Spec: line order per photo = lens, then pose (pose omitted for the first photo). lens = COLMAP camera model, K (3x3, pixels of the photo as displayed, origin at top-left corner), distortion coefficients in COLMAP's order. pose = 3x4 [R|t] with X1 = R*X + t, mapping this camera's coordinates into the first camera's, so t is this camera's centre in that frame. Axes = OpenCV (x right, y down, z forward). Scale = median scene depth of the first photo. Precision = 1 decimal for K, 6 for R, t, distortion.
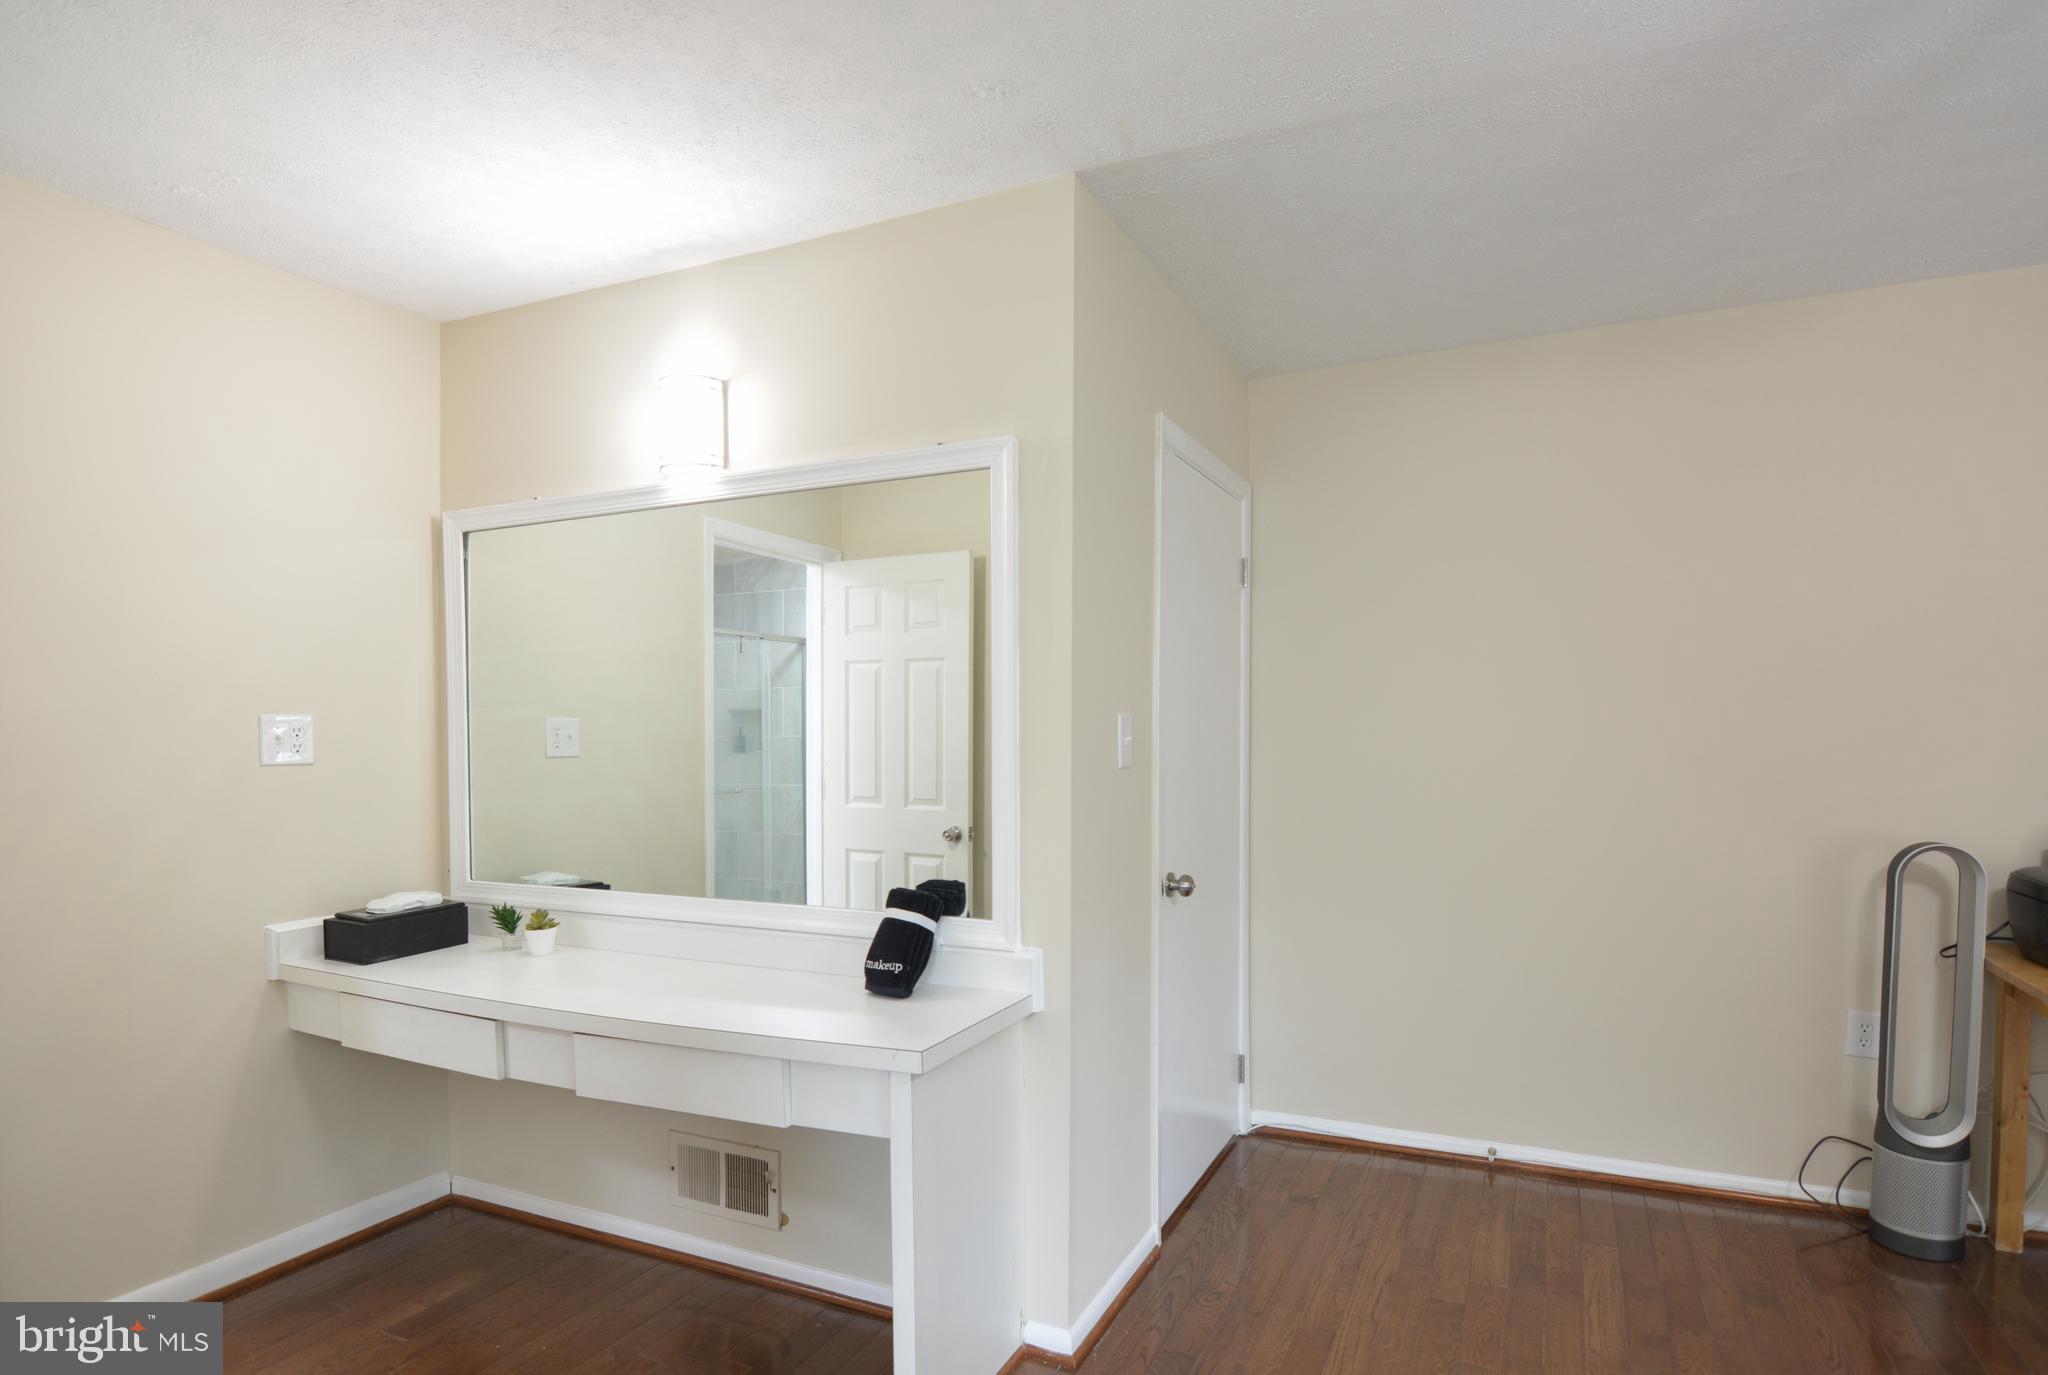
lens RADIAL K [[1064.6, 0, 1041.6], [0, 1064.6, 766.0], [0, 0, 1]] dist [-0.026410, -0.005034]
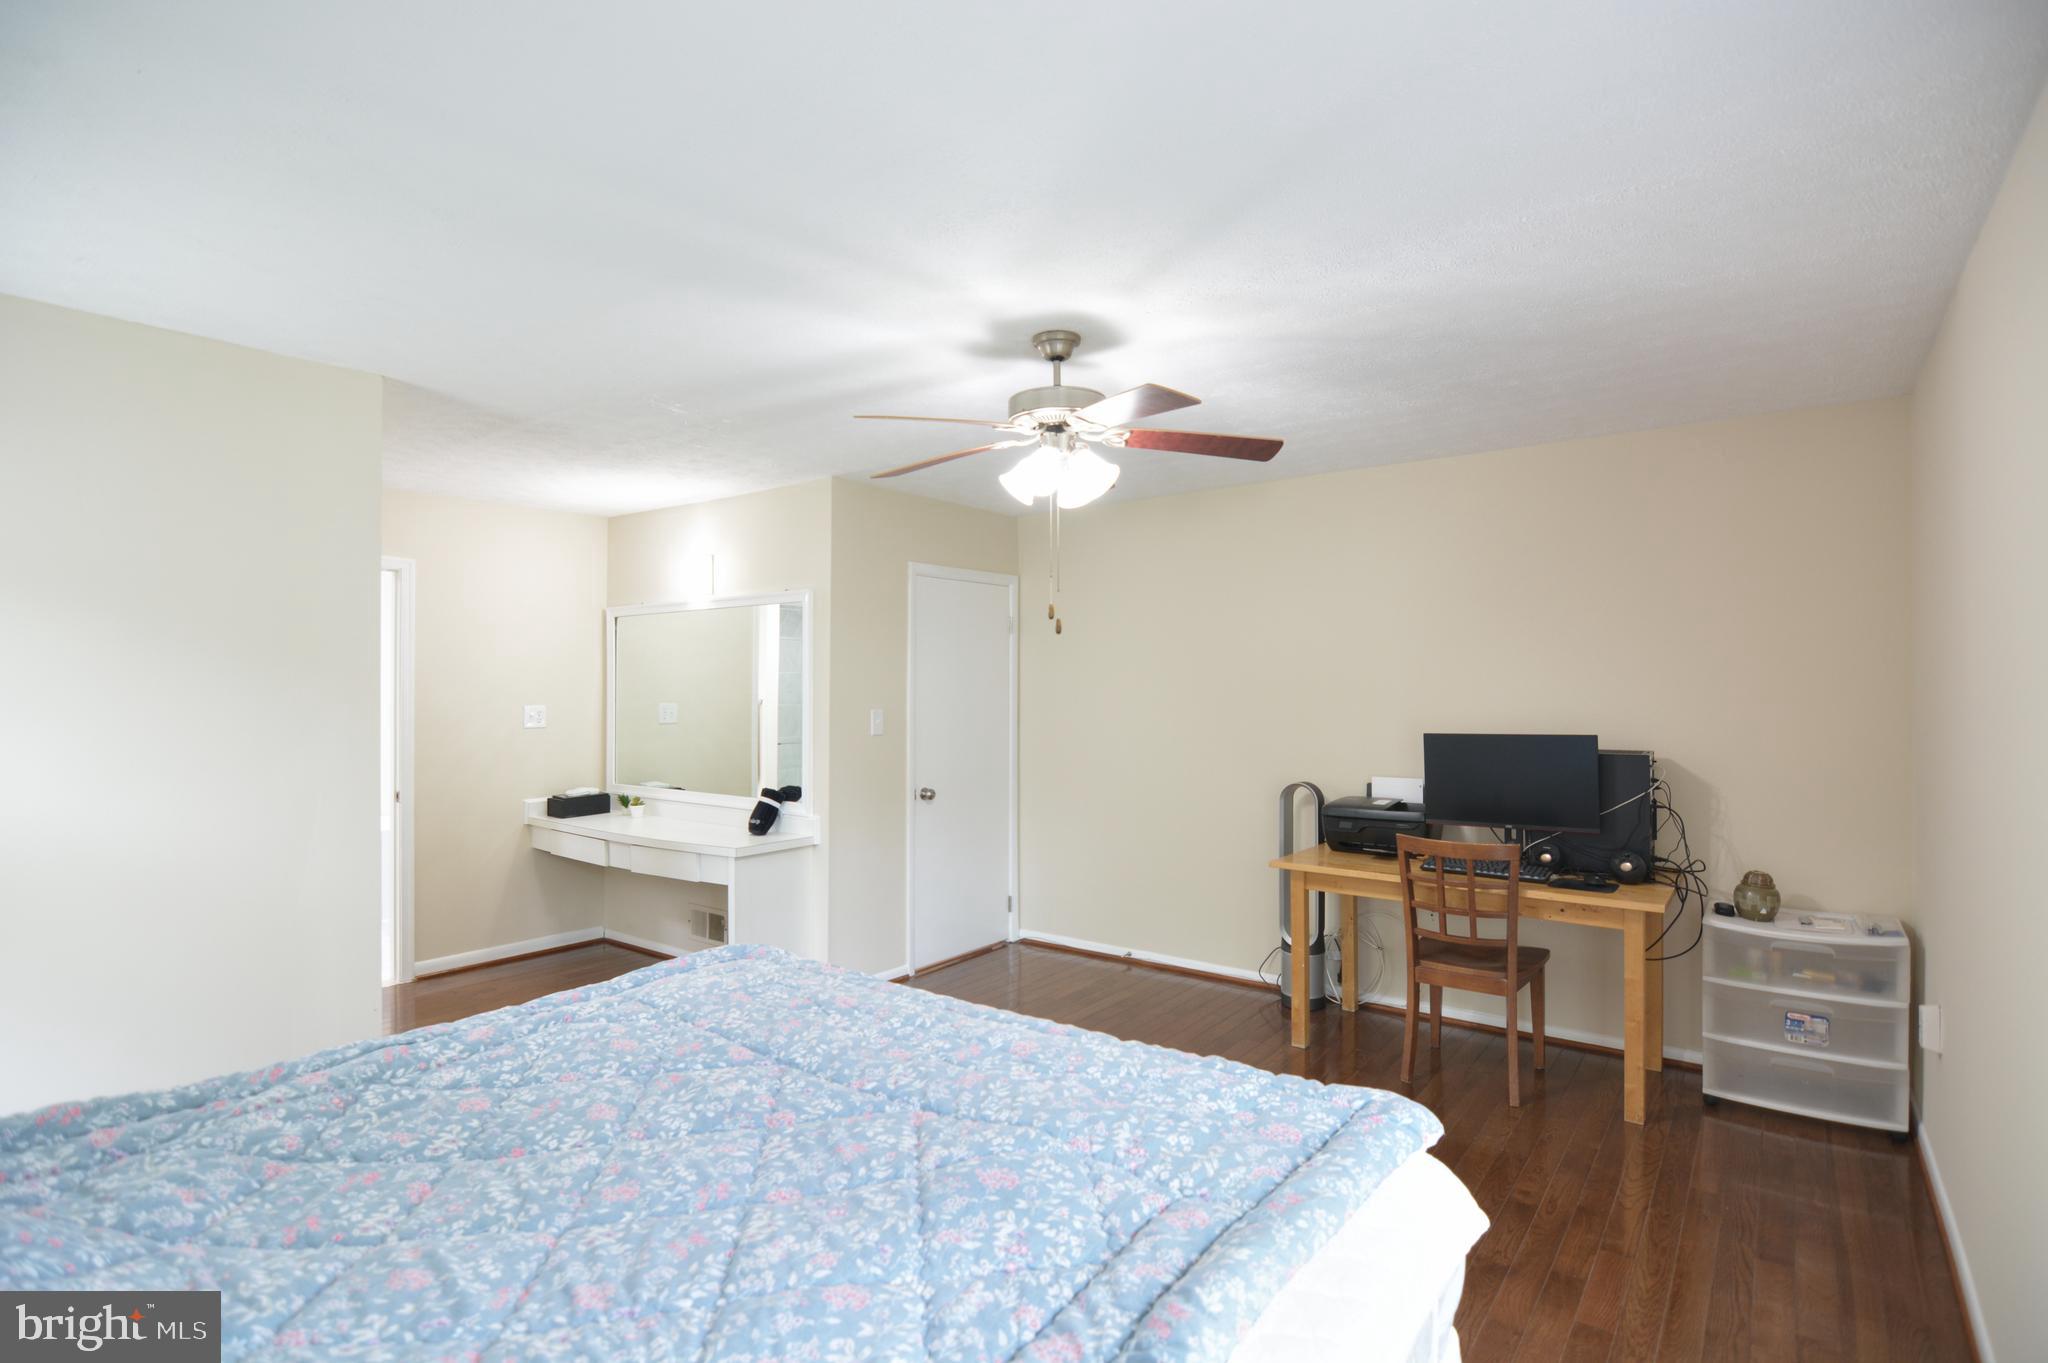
lens RADIAL K [[994.8, 0, 1024.6], [0, 994.8, 689.2], [0, 0, 1]] dist [-0.017712, 0.000871]
pose [[0.973791, 0.003681, -0.227416, 0.748972], [-0.009759, 0.999624, -0.025608, -0.038843], [0.227236, 0.027156, 0.973461, -0.790232]]
